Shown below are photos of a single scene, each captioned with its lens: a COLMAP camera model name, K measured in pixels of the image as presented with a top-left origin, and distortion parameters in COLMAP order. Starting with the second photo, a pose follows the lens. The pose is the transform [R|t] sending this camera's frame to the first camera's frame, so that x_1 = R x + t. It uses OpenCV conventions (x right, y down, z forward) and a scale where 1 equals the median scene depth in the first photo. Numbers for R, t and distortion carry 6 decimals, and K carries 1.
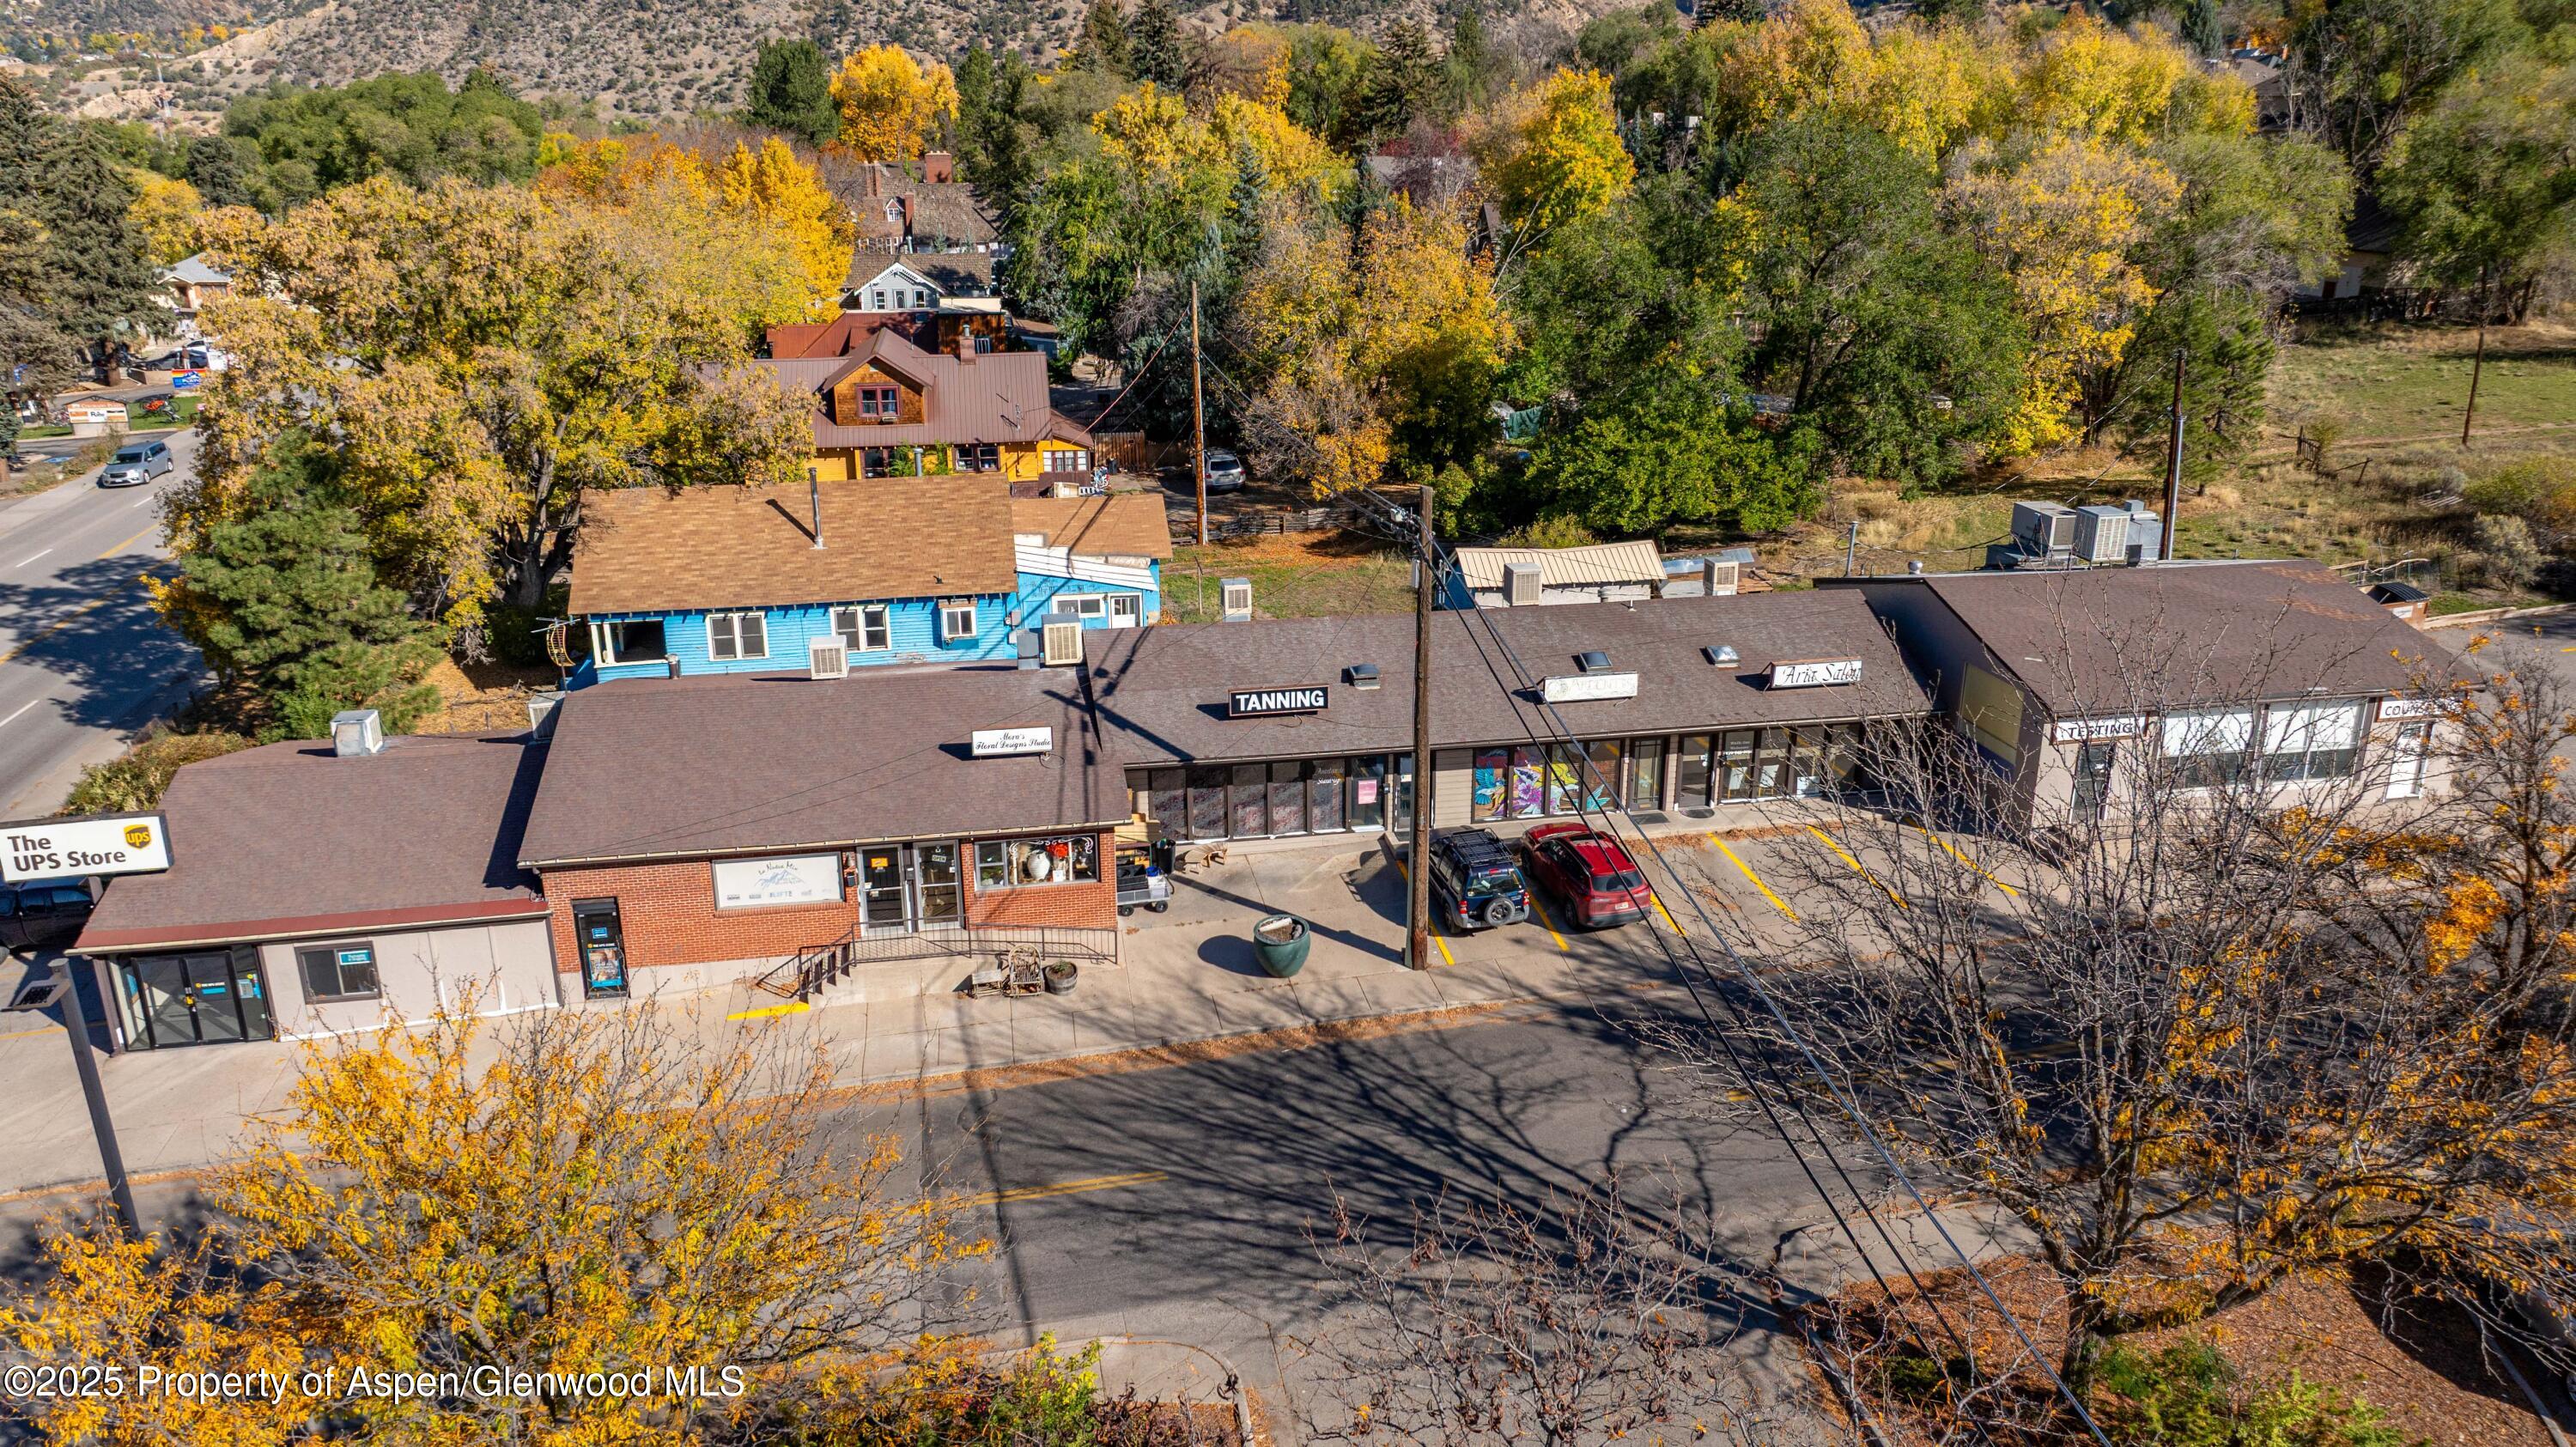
lens RADIAL K [[1775.9, 0, 1288.0], [0, 1775.9, 723.5], [0, 0, 1]] dist [-0.024376, 0.009420]
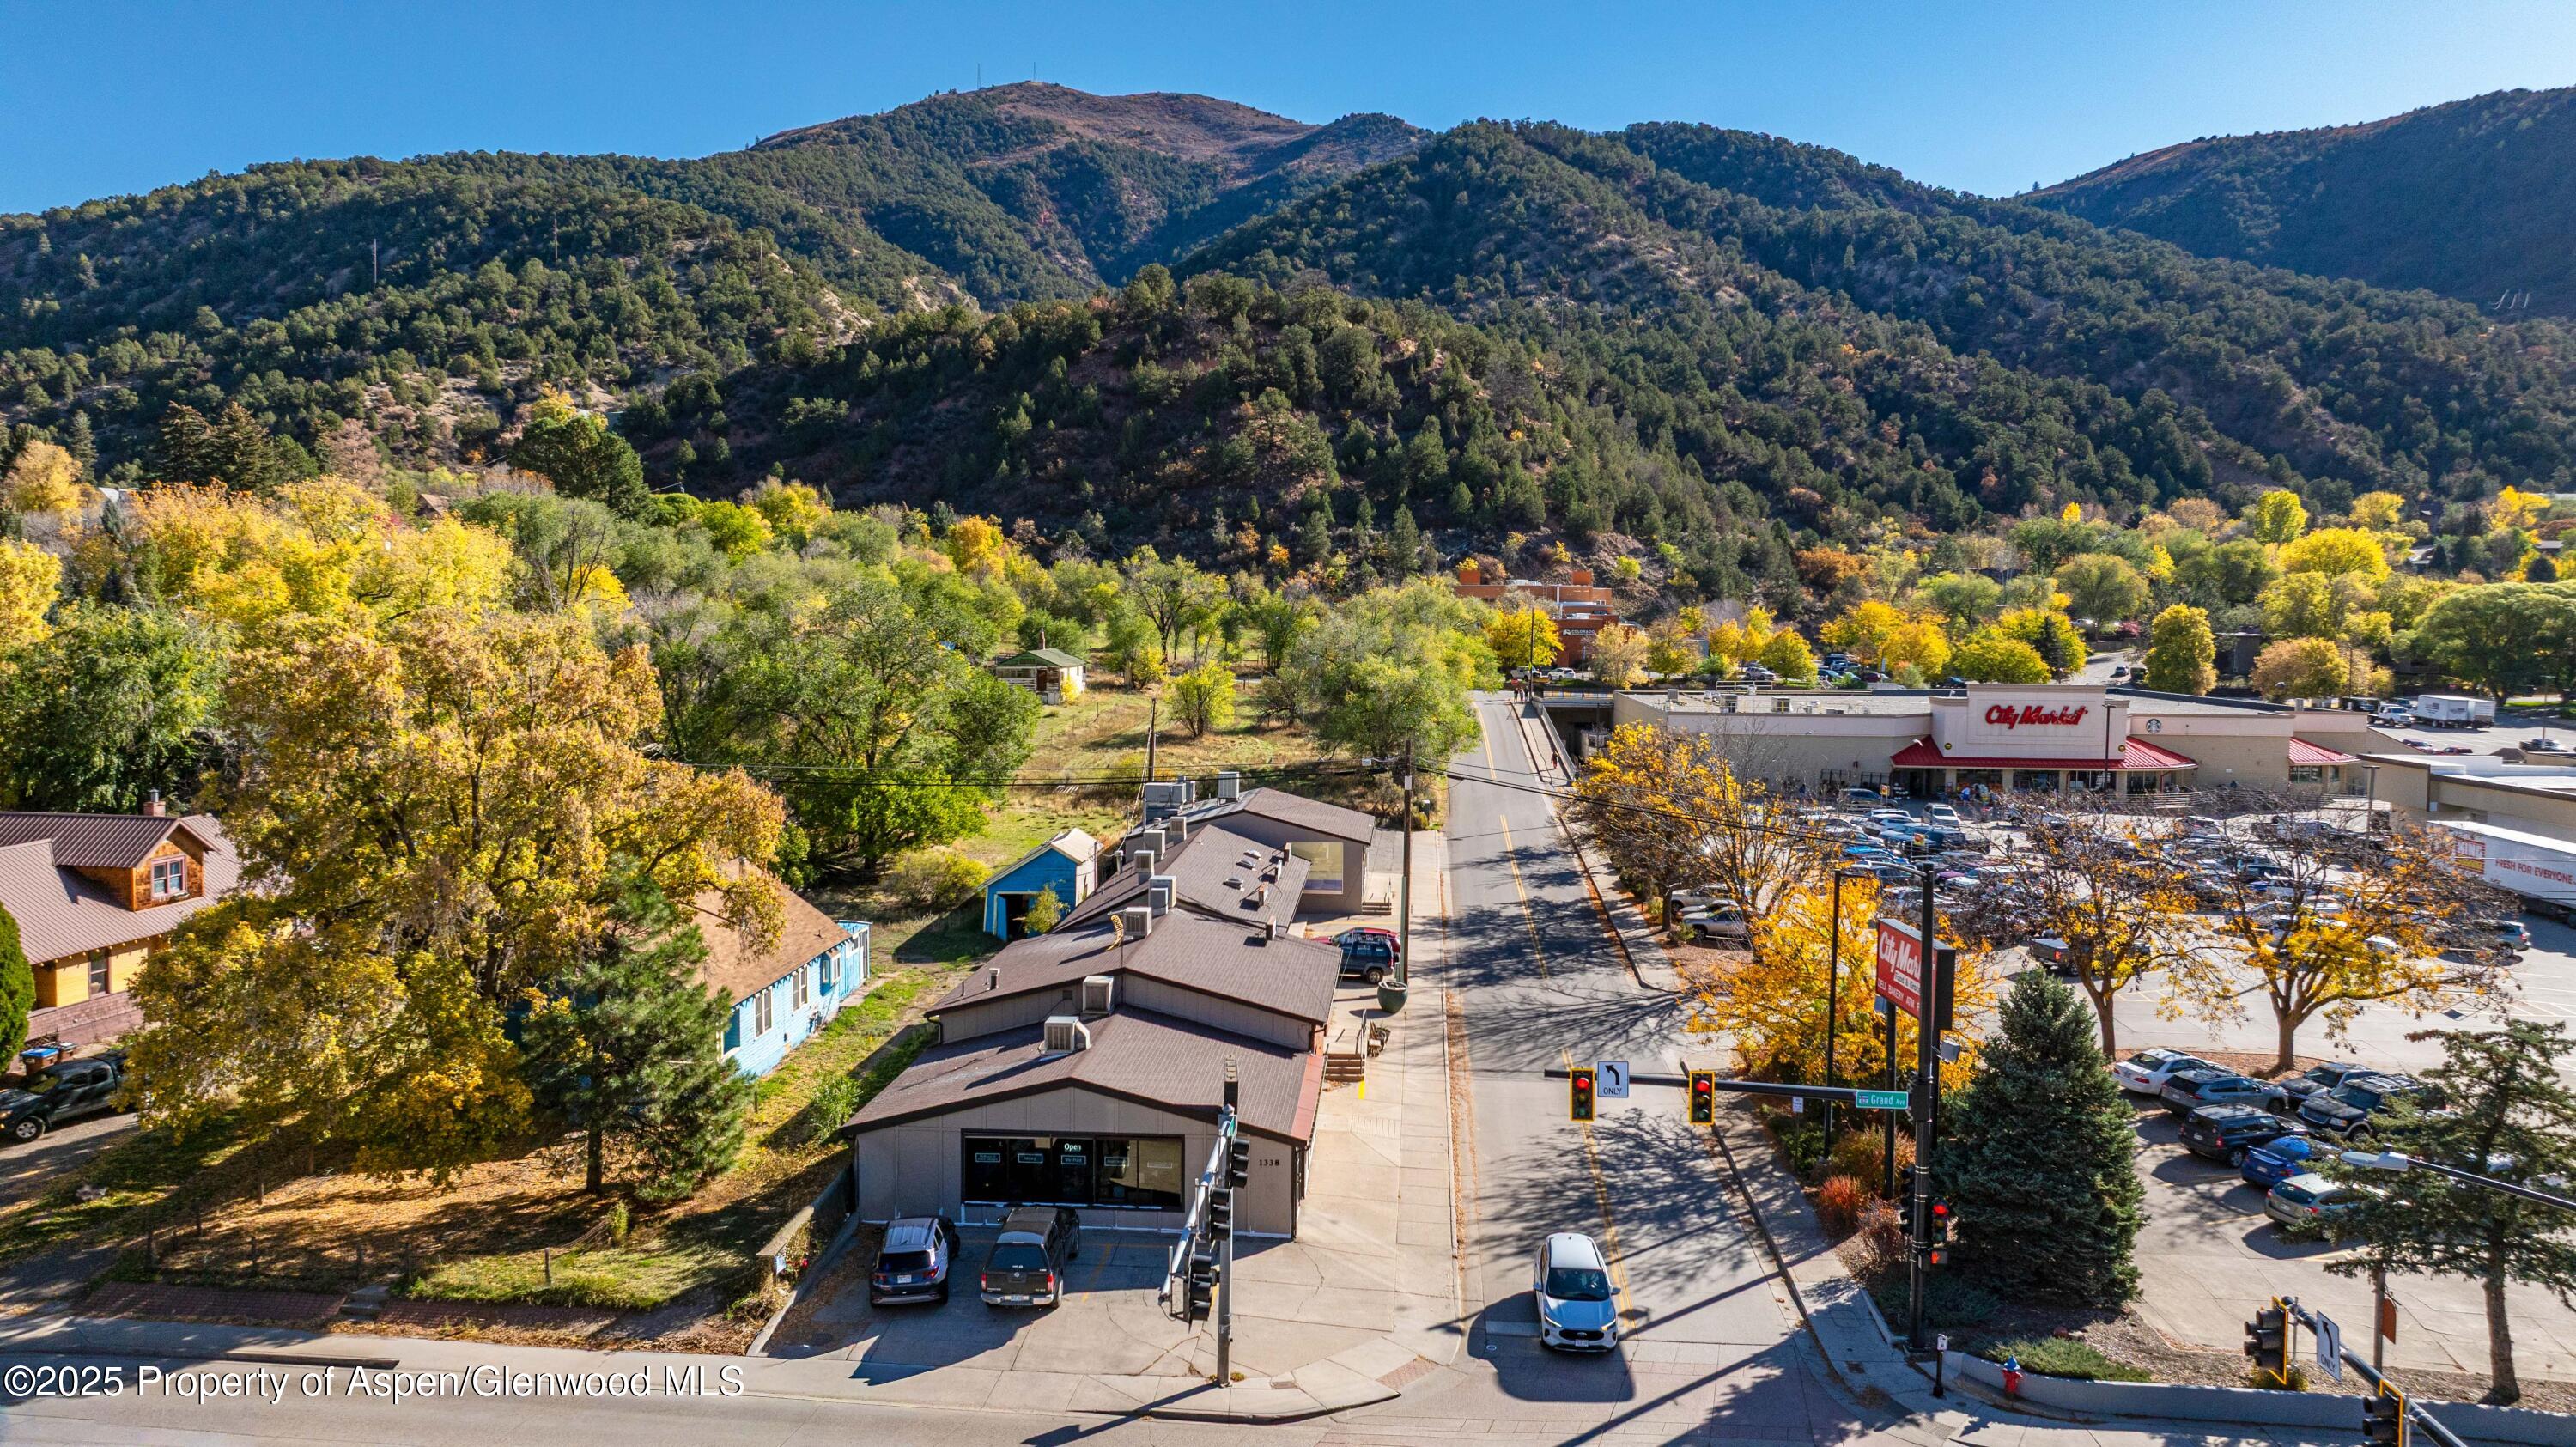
lens RADIAL K [[1775.9, 0, 1288.0], [0, 1775.9, 723.5], [0, 0, 1]] dist [-0.024376, 0.009420]
pose [[0.239949, -0.053351, 0.969318, -1.101059], [0.303844, 0.952449, -0.022792, -0.081741], [-0.922011, 0.299991, 0.244749, 0.315125]]
